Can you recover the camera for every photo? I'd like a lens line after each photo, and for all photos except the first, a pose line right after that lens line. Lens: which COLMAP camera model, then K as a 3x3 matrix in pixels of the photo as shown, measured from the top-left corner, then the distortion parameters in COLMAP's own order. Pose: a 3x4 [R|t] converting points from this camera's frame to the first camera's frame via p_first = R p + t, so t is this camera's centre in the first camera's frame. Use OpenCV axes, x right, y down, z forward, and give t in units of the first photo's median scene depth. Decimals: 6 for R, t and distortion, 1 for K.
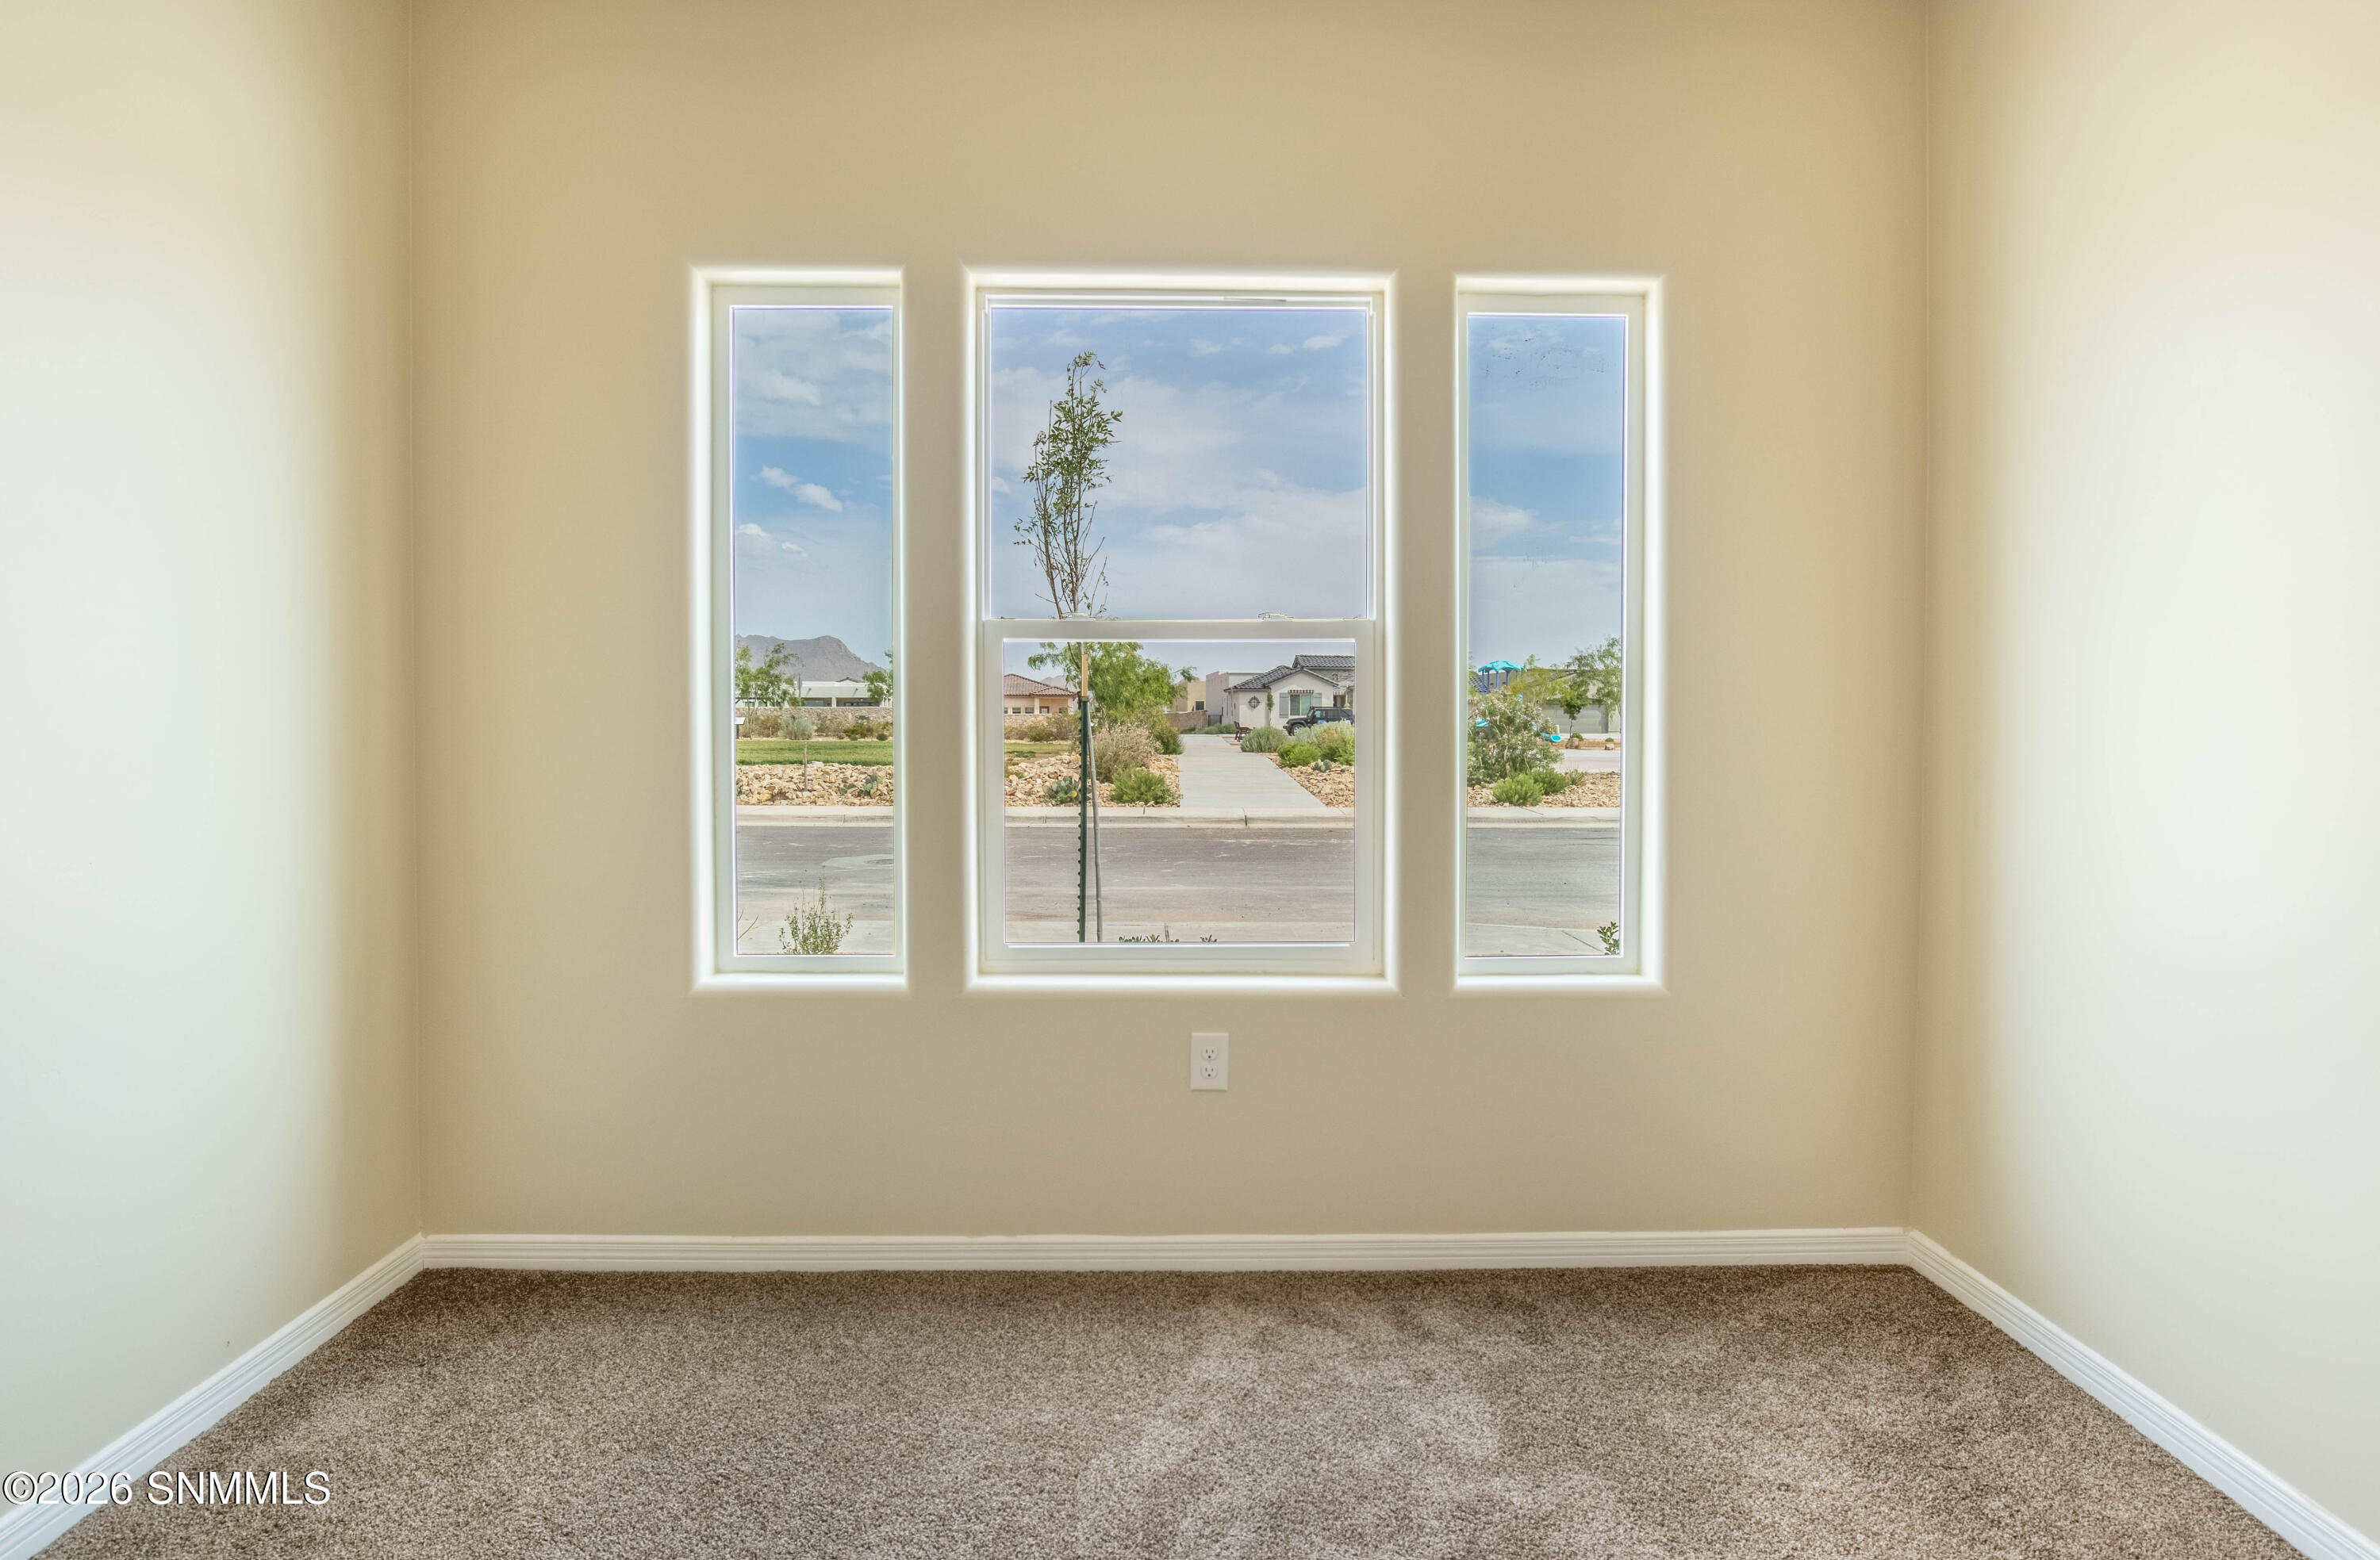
lens RADIAL K [[1455.4, 0, 1194.1], [0, 1455.4, 758.5], [0, 0, 1]] dist [-0.050137, 0.034446]
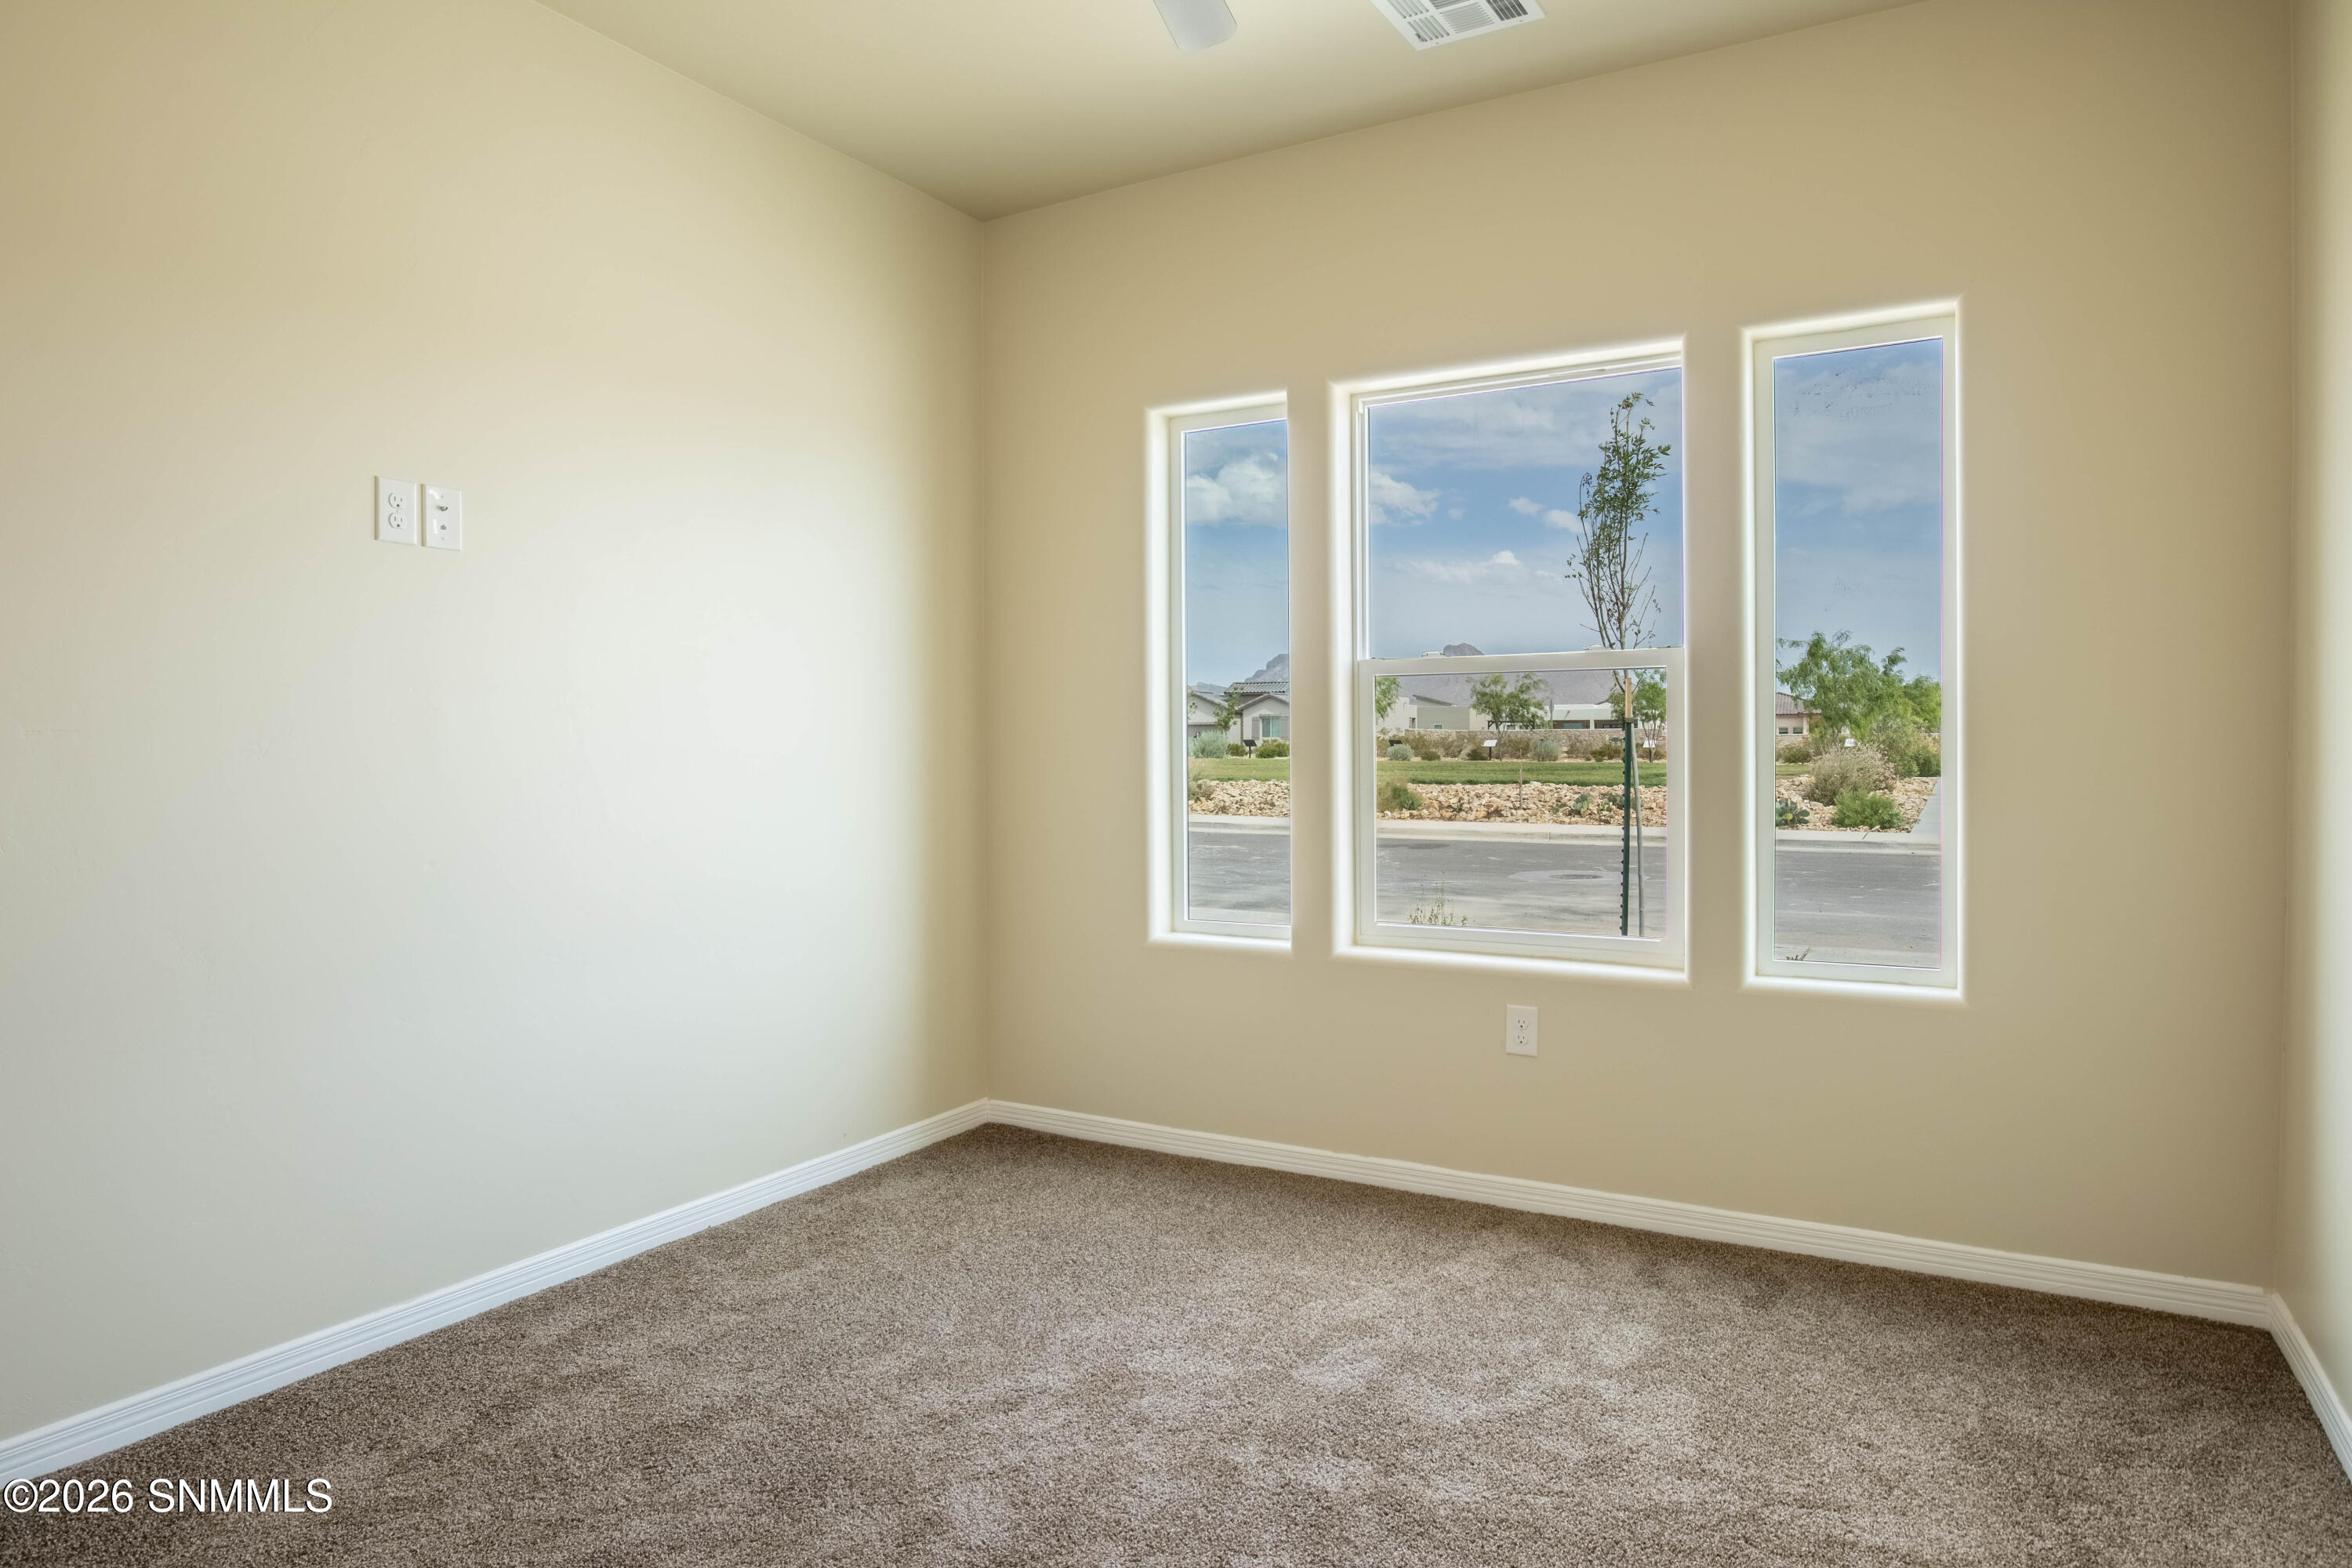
lens RADIAL K [[1472.0, 0, 1190.2], [0, 1472.0, 777.6], [0, 0, 1]] dist [-0.042246, 0.026049]
pose [[0.847320, 0.004486, -0.531064, 0.222133], [-0.005851, 0.999982, -0.000887, 0.003816], [0.531051, 0.003859, 0.847331, -0.079083]]
